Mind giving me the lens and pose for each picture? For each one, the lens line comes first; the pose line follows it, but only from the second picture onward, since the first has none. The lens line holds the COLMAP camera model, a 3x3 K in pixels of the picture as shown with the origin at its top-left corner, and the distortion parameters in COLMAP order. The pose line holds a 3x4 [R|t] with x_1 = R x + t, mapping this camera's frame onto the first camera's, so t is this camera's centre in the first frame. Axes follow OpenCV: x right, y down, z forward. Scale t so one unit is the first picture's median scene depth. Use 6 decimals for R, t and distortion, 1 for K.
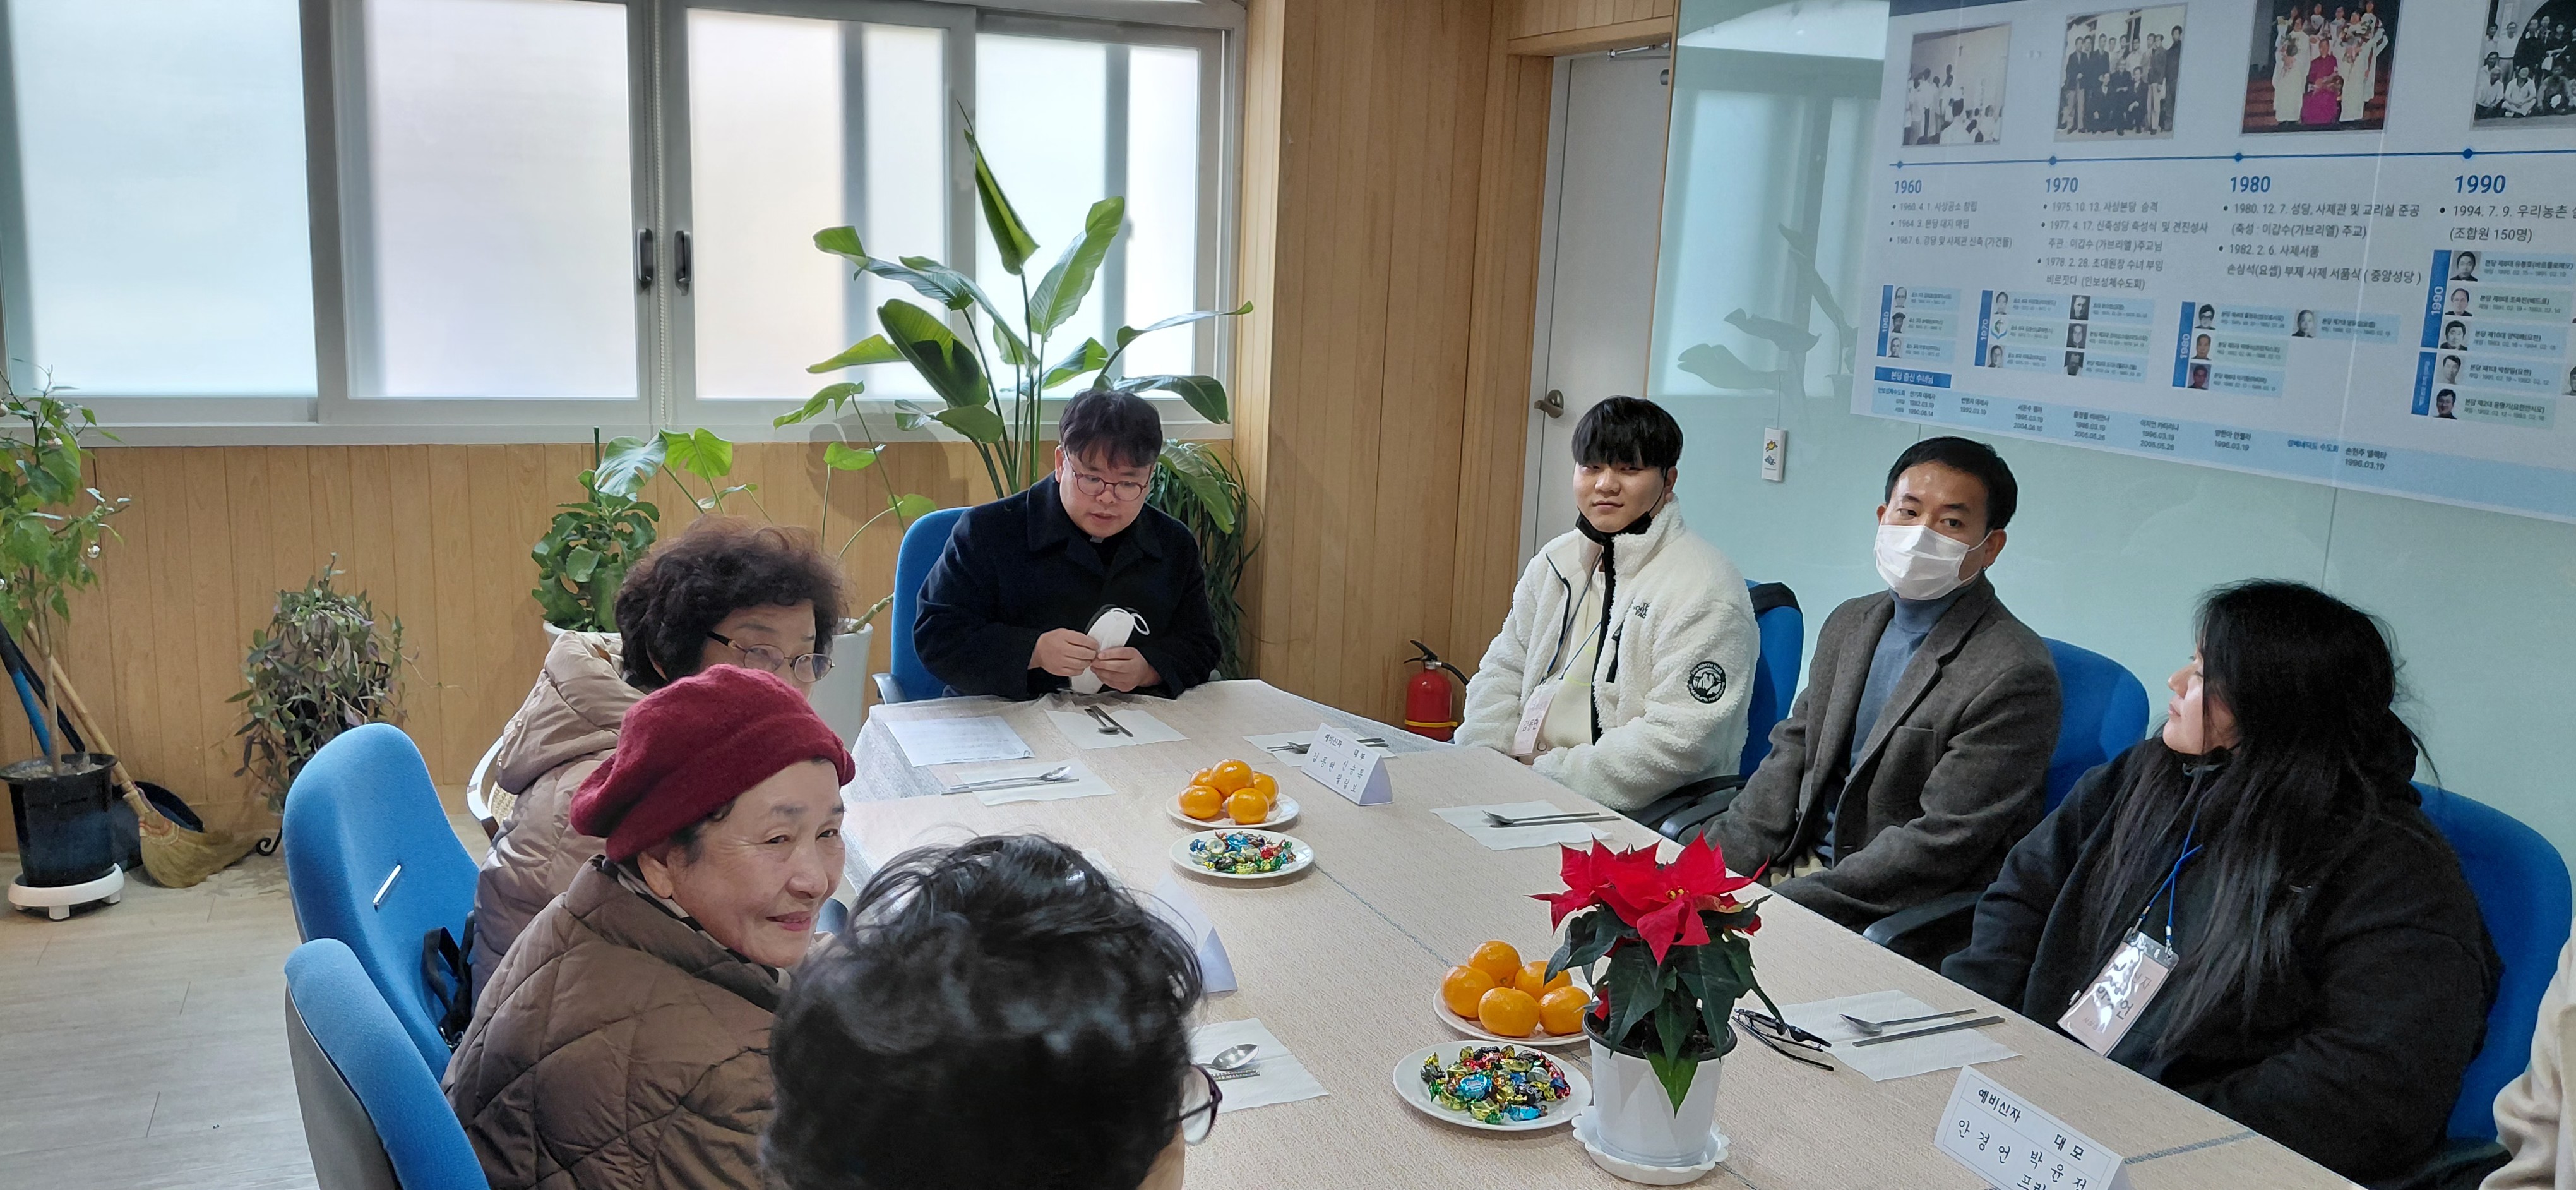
lens RADIAL K [[1922.0, 0, 1292.6], [0, 1922.0, 613.4], [0, 0, 1]] dist [0.050525, -0.109242]
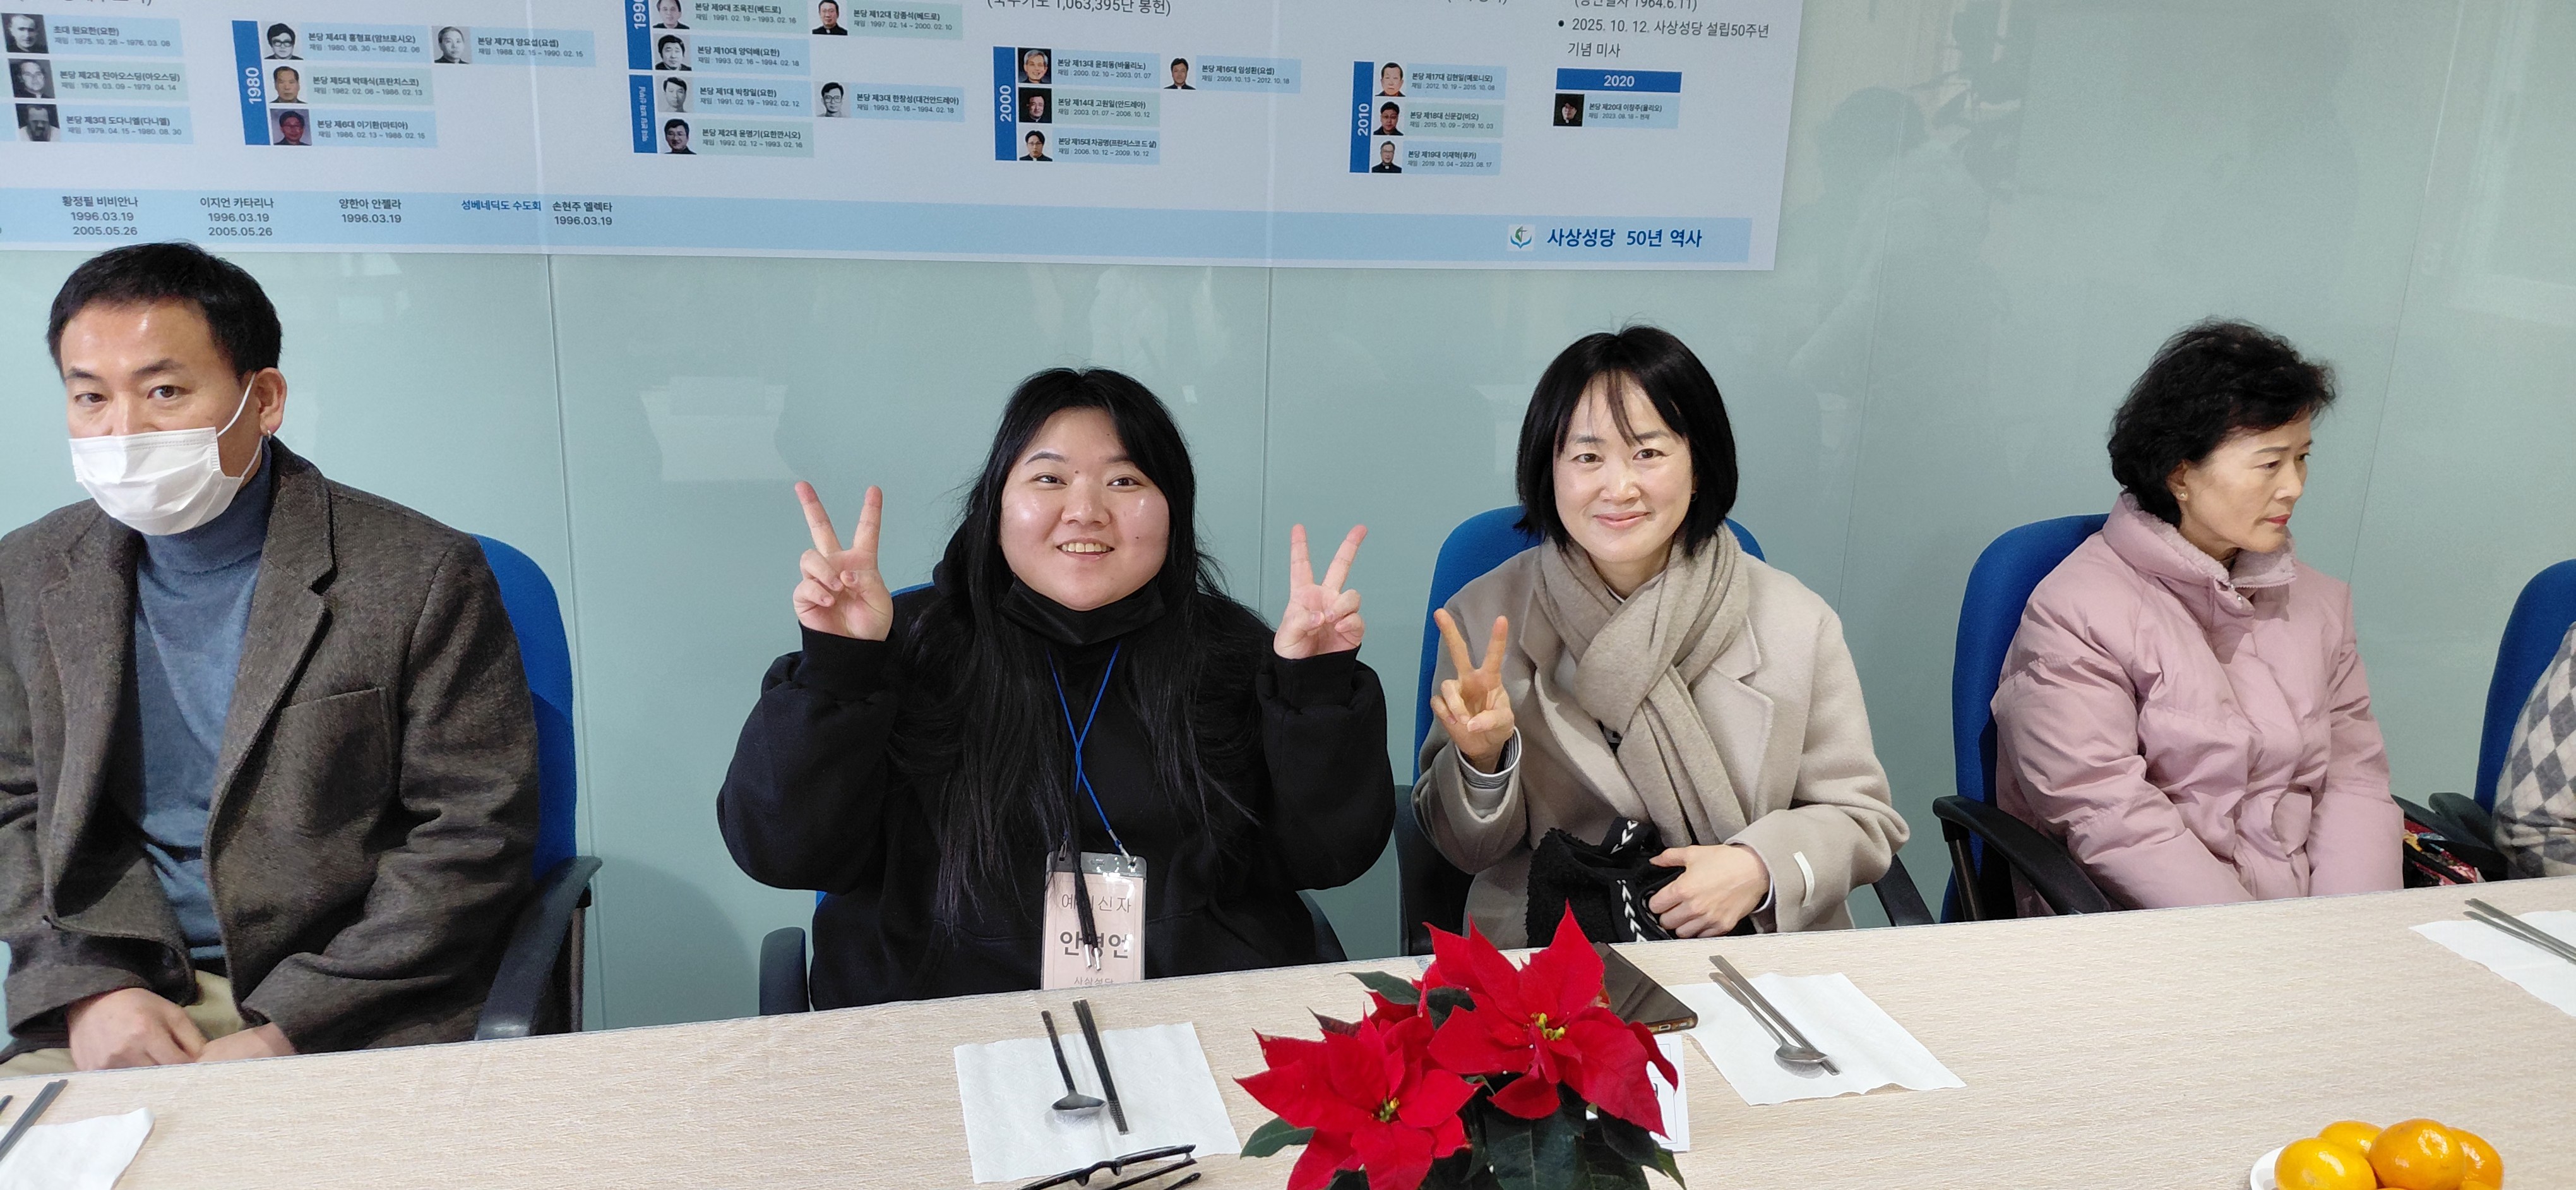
lens RADIAL K [[1922.0, 0, 1298.3], [0, 1922.0, 663.3], [0, 0, 1]] dist [0.050525, -0.109242]
pose [[0.180513, -0.334990, 0.924769, -0.188277], [0.158838, 0.937801, 0.308706, -0.096224], [-0.970662, 0.091162, 0.222495, 0.492378]]
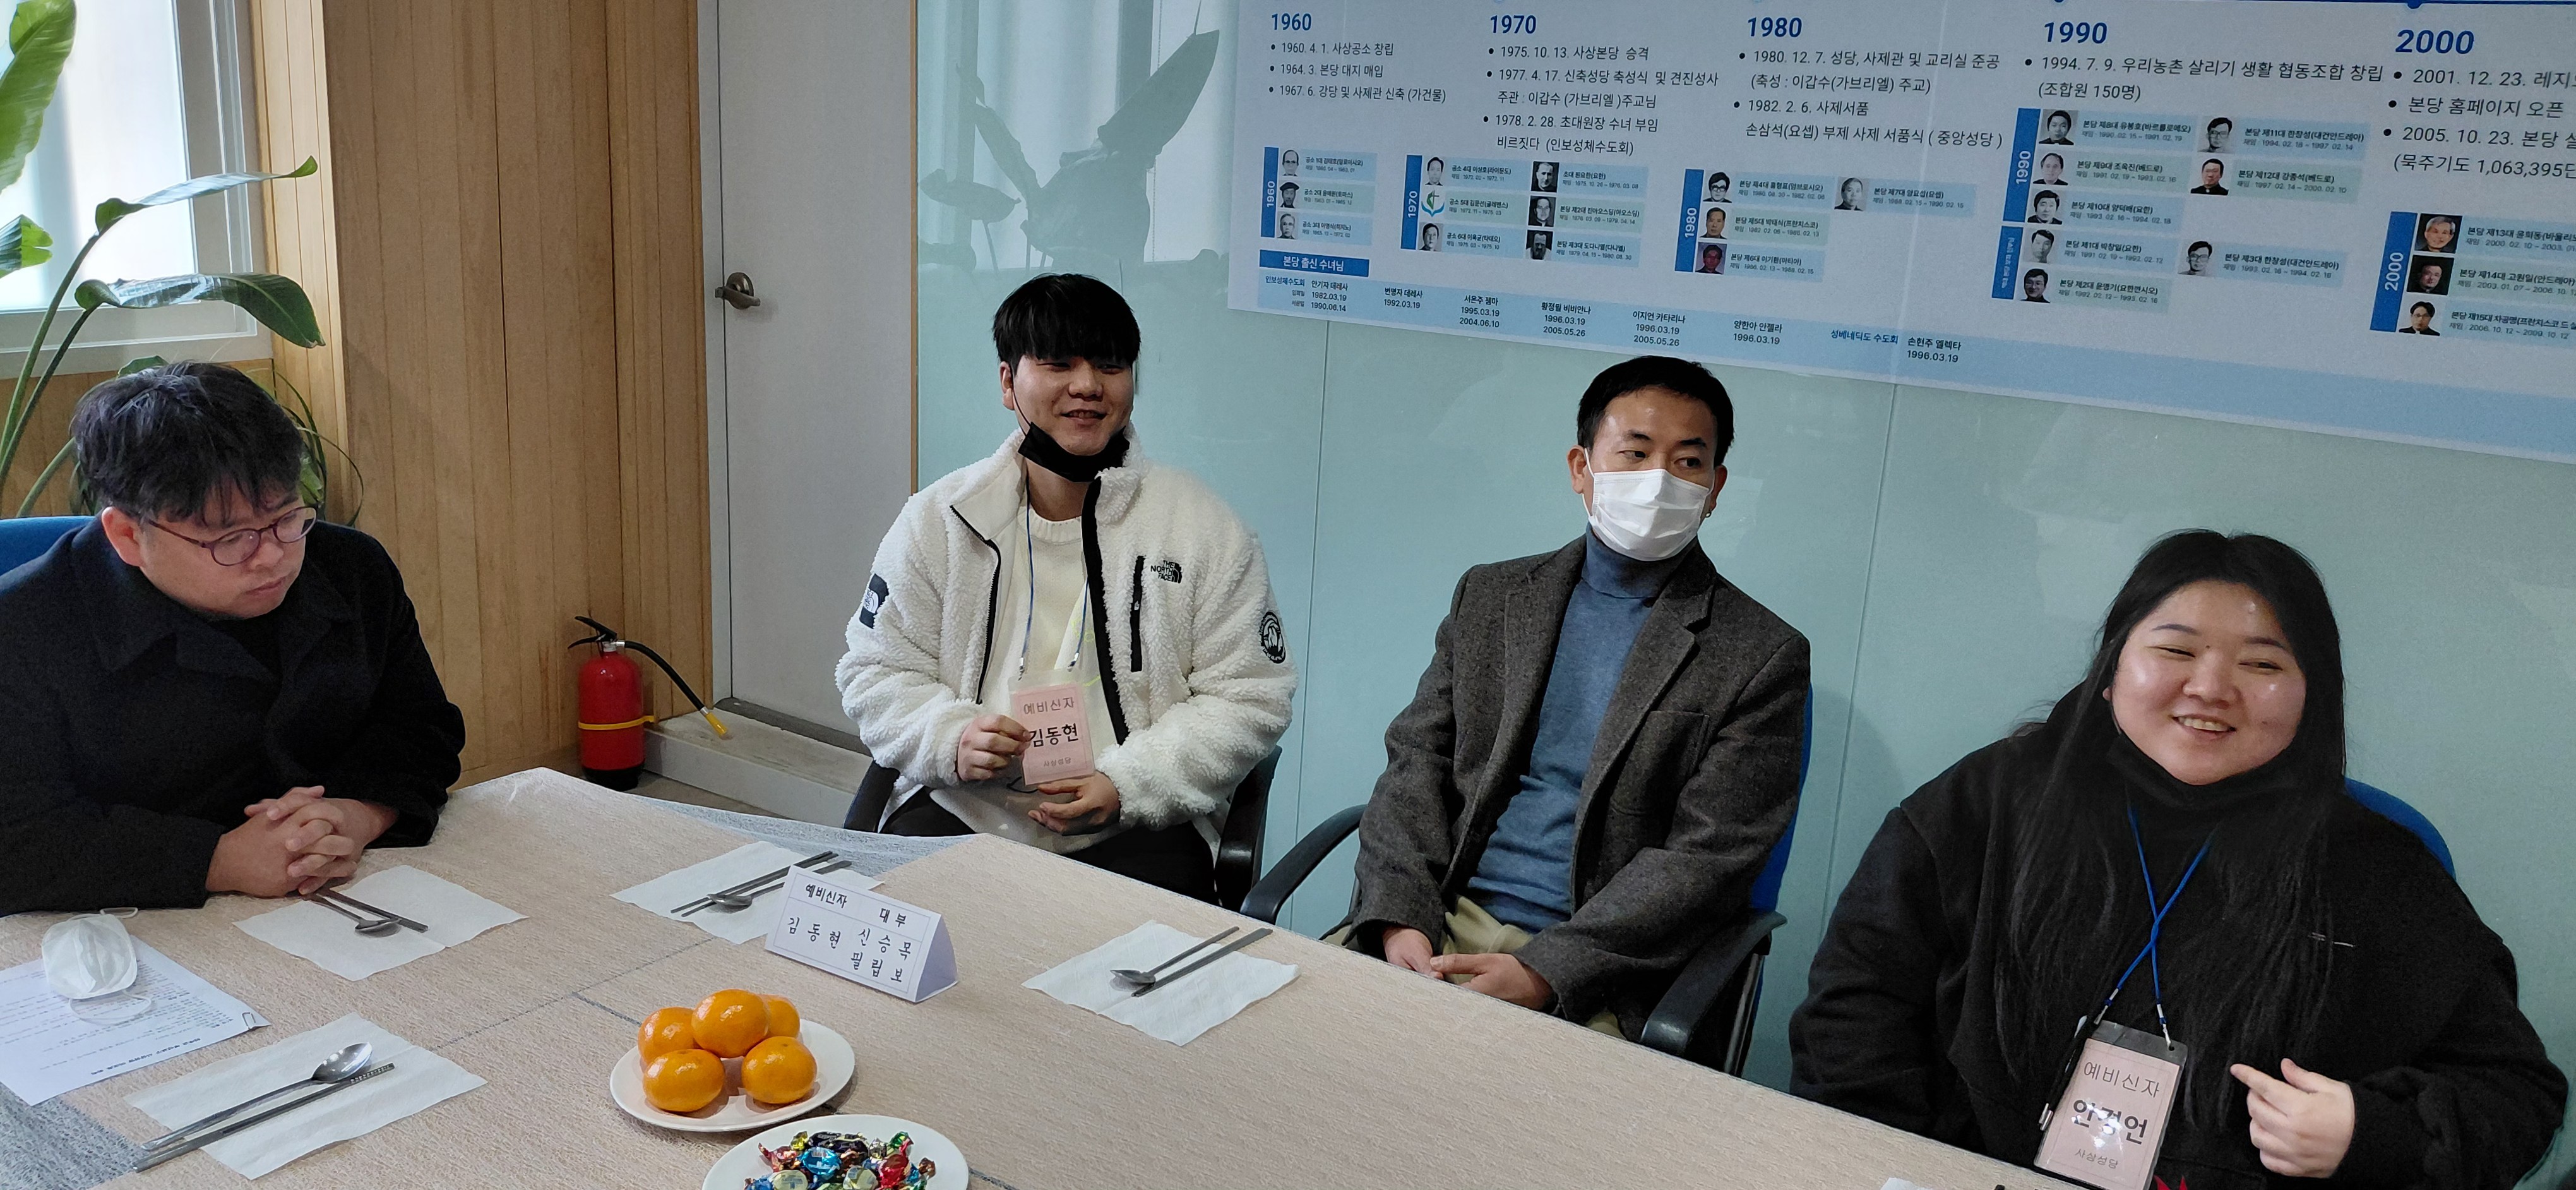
lens RADIAL K [[1922.0, 0, 1273.9], [0, 1922.0, 619.0], [0, 0, 1]] dist [0.050525, -0.109242]
pose [[0.856701, -0.125247, 0.500376, -0.141581], [0.085035, 0.991093, 0.102486, -0.067755], [-0.508756, -0.045250, 0.859721, 0.355546]]
